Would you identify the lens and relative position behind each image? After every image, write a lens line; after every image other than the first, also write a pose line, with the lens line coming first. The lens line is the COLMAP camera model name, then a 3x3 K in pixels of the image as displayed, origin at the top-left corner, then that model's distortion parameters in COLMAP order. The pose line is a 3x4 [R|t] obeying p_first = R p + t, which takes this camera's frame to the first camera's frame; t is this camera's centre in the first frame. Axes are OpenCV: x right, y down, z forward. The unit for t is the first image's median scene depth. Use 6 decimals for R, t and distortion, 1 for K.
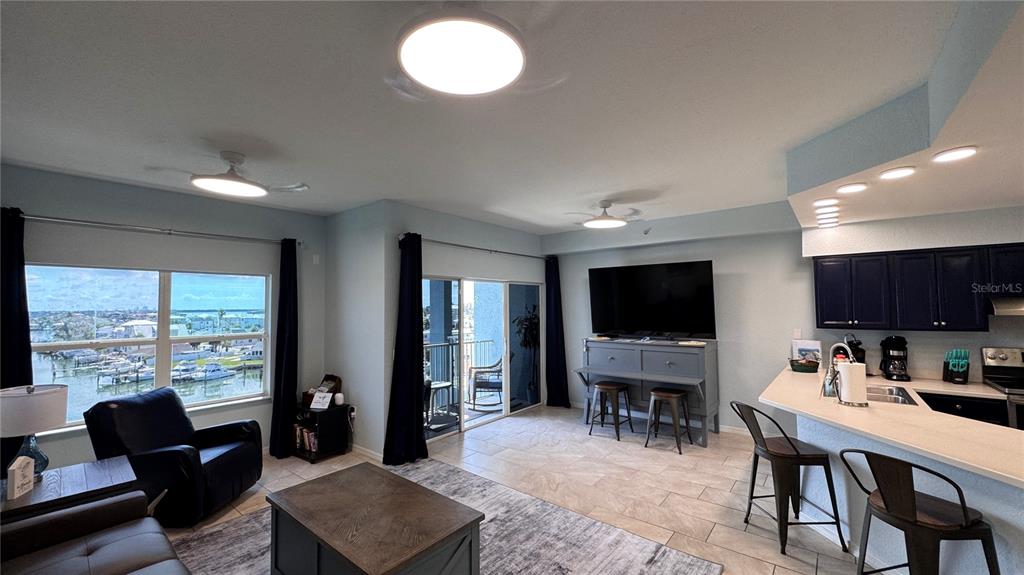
lens RADIAL K [[404.4, 0, 512.0], [0, 404.4, 287.5], [0, 0, 1]] dist [-0.000702, -0.000072]
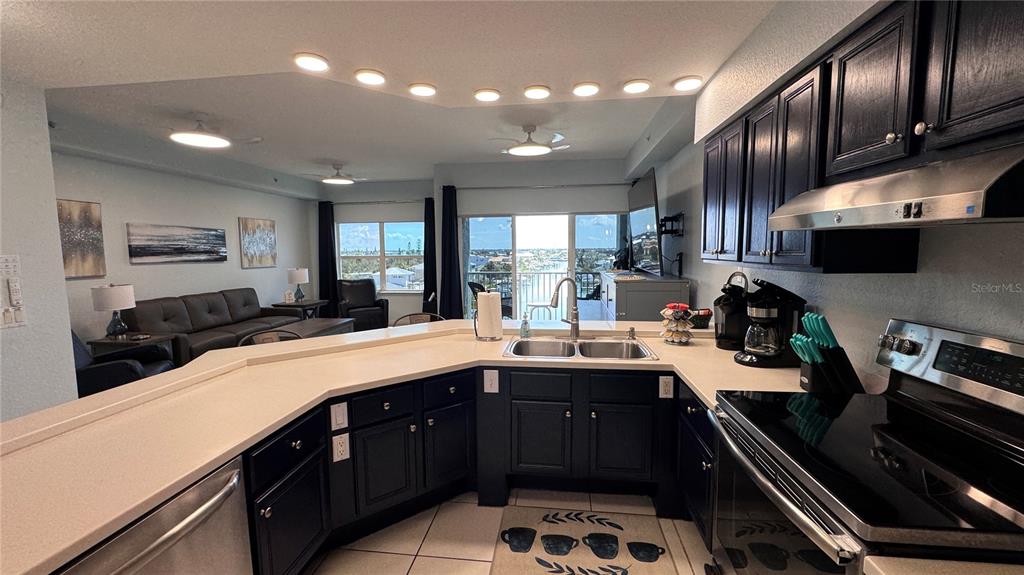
lens RADIAL K [[404.4, 0, 512.0], [0, 404.4, 287.5], [0, 0, 1]] dist [-0.000702, -0.000072]
pose [[0.550799, 0.078989, -0.830892, 1.262235], [0.065382, 0.988369, 0.137302, 0.044463], [0.832073, -0.129951, 0.539228, 0.439025]]
